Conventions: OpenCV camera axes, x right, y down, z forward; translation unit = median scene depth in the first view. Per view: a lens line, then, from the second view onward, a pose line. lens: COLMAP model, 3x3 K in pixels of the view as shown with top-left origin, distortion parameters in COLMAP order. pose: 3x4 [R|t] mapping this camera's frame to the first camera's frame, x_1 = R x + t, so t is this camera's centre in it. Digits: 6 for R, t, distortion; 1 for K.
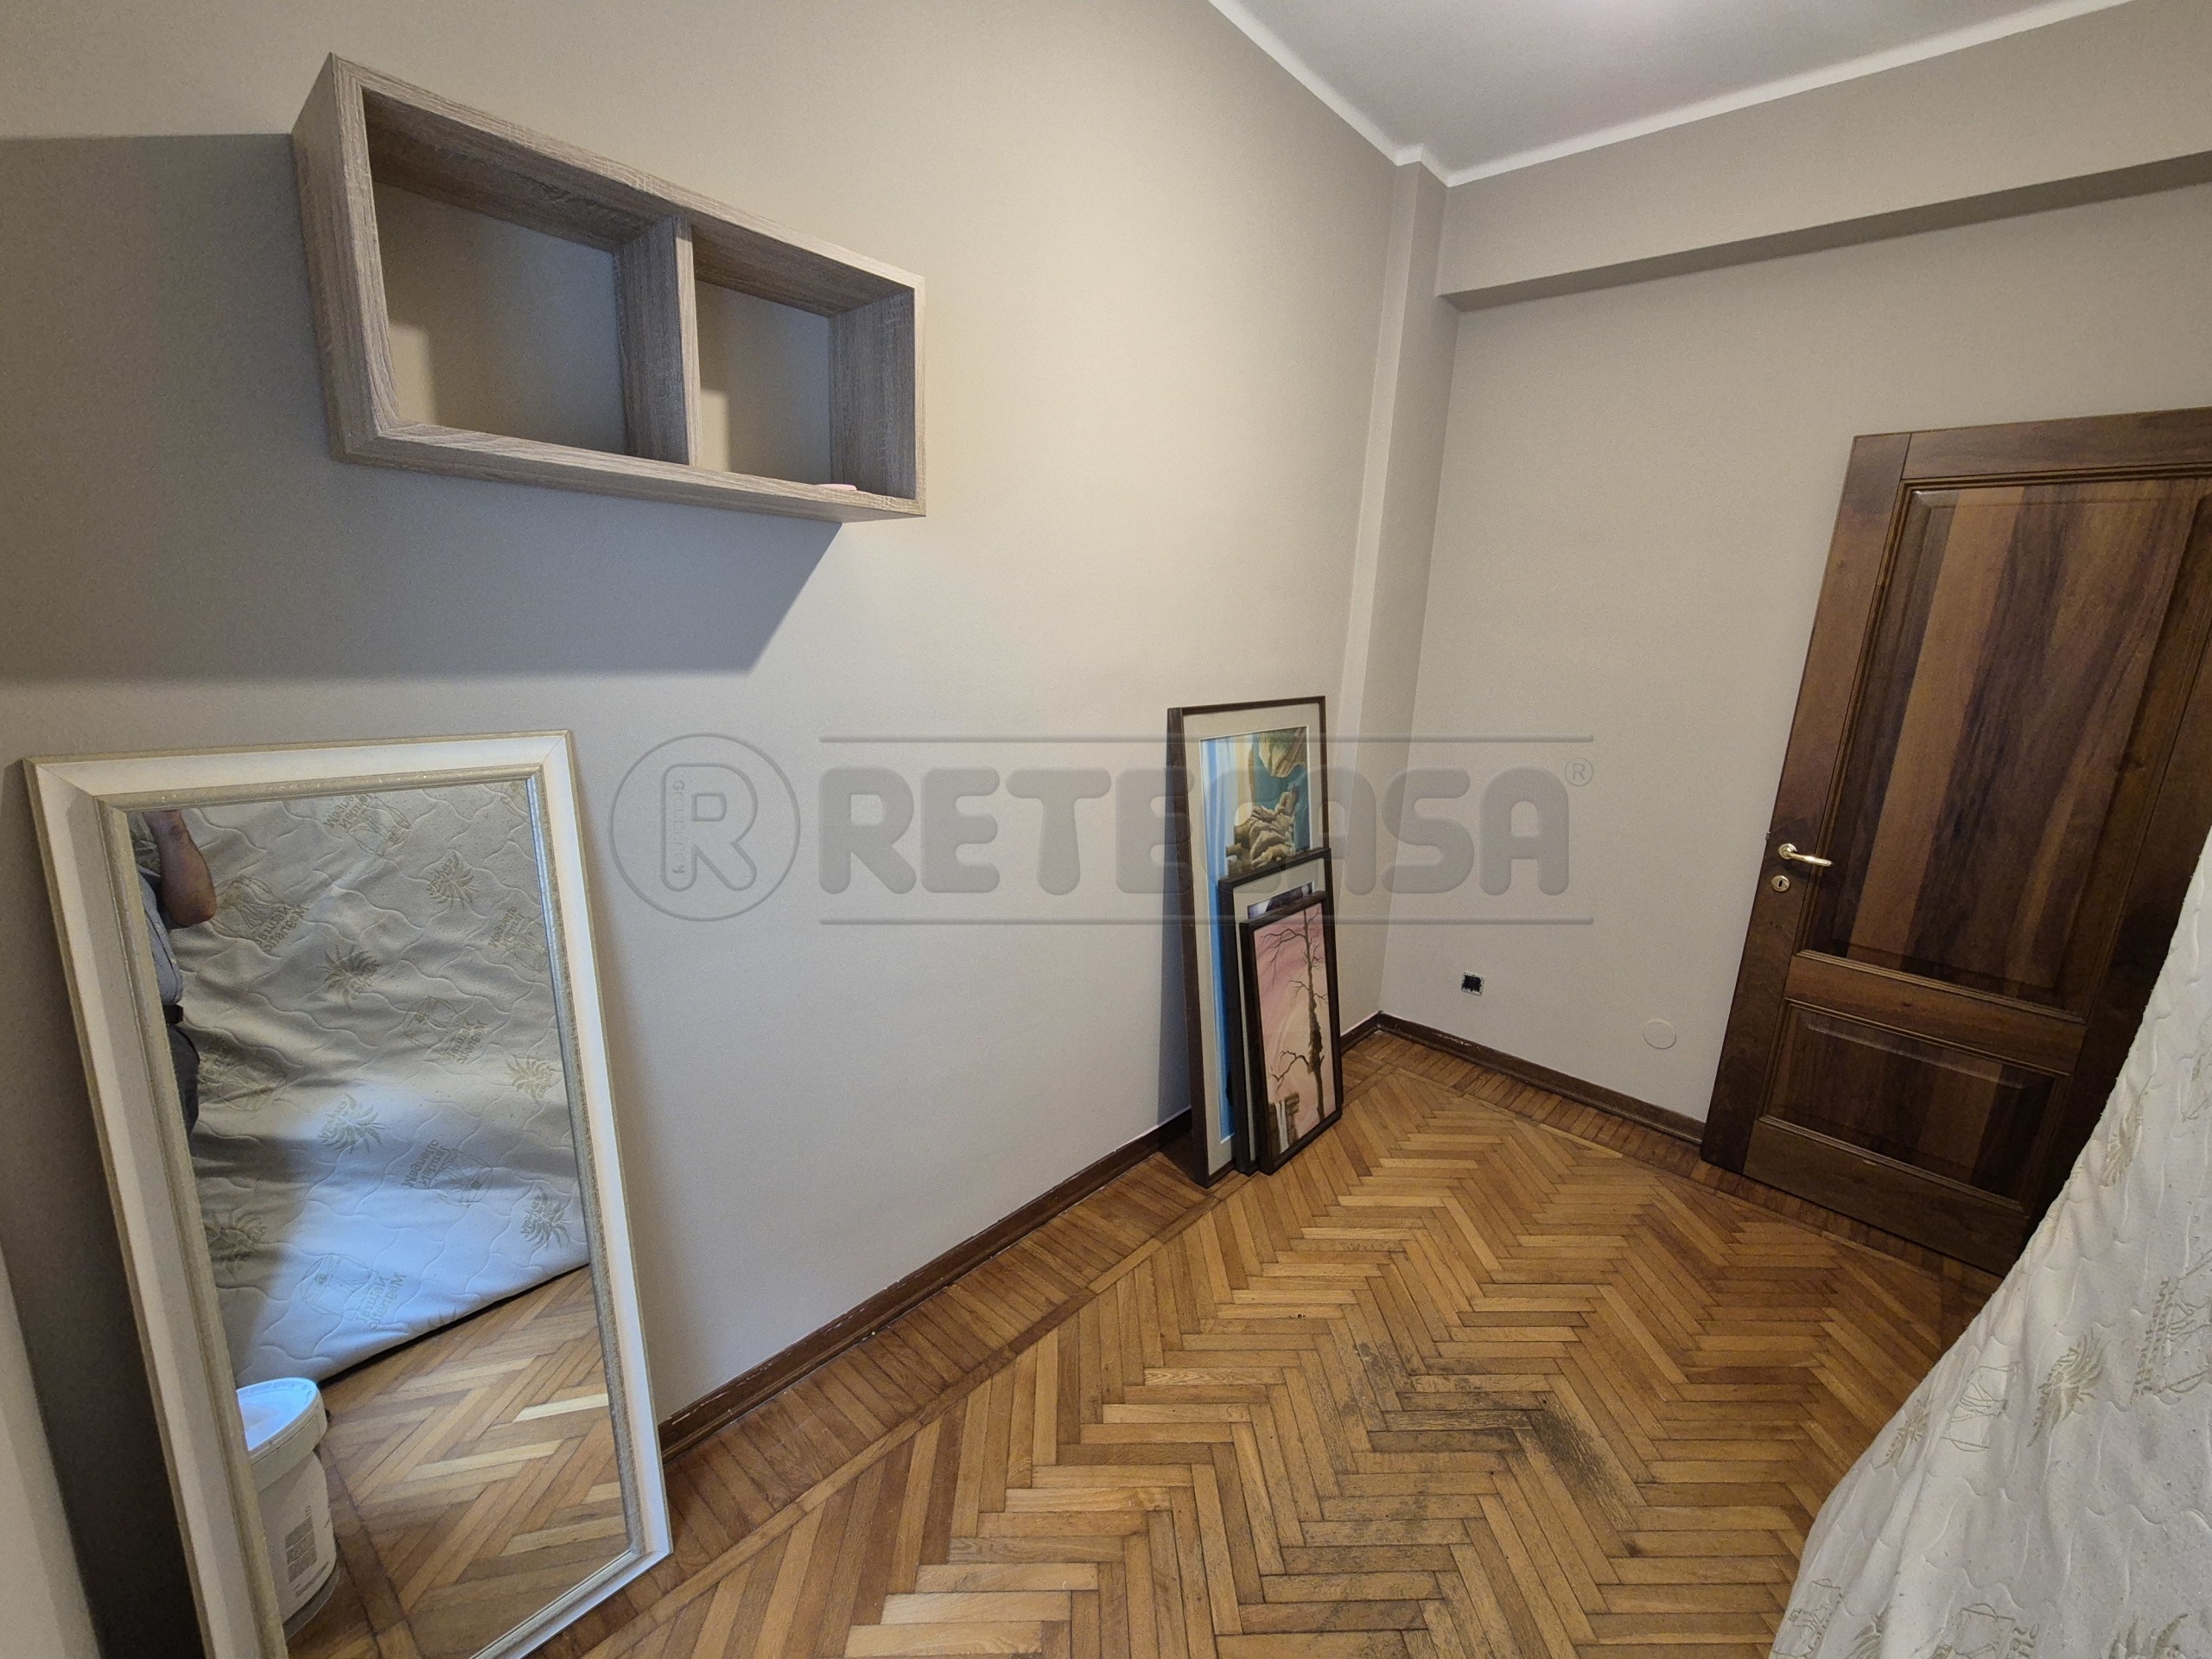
lens RADIAL K [[905.9, 0, 1112.9], [0, 905.9, 830.3], [0, 0, 1]] dist [-0.005019, 0.000031]
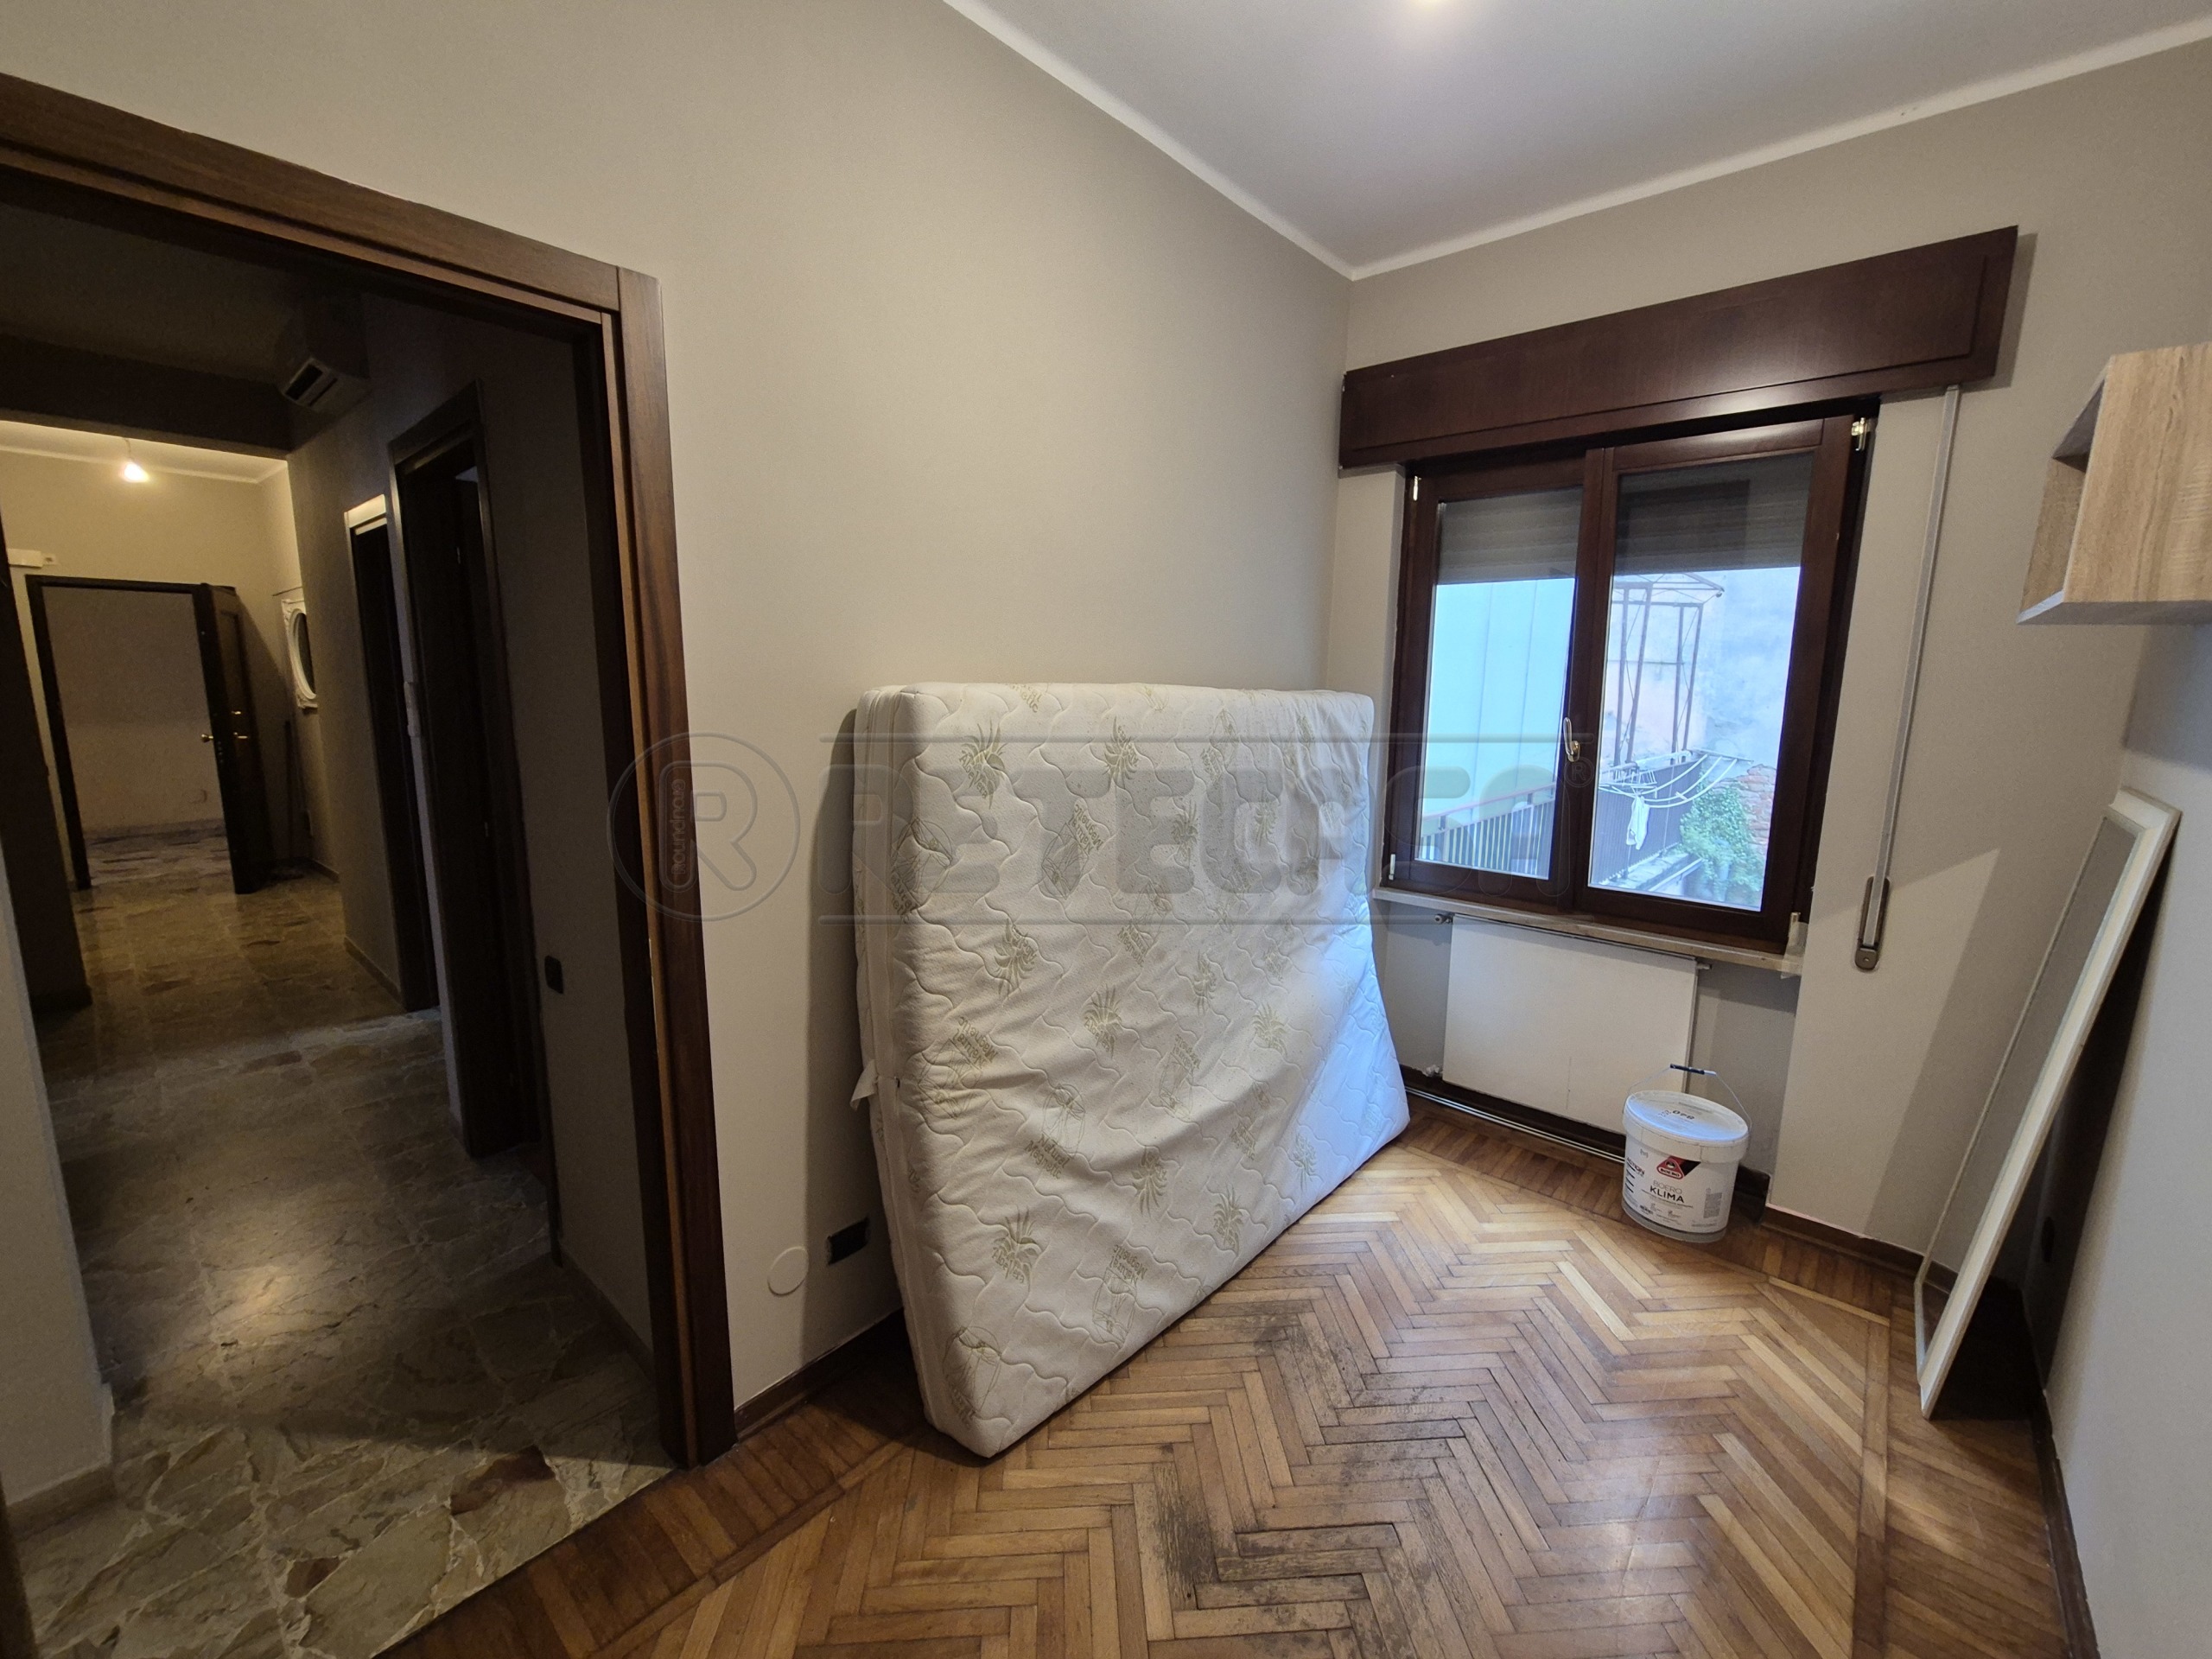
lens RADIAL K [[905.9, 0, 1112.9], [0, 905.9, 830.3], [0, 0, 1]] dist [-0.005019, 0.000031]
pose [[-0.998104, -0.054538, -0.028542, 0.652927], [-0.061273, 0.924630, 0.375906, -0.342175], [0.005890, 0.376942, -0.926218, 1.606768]]
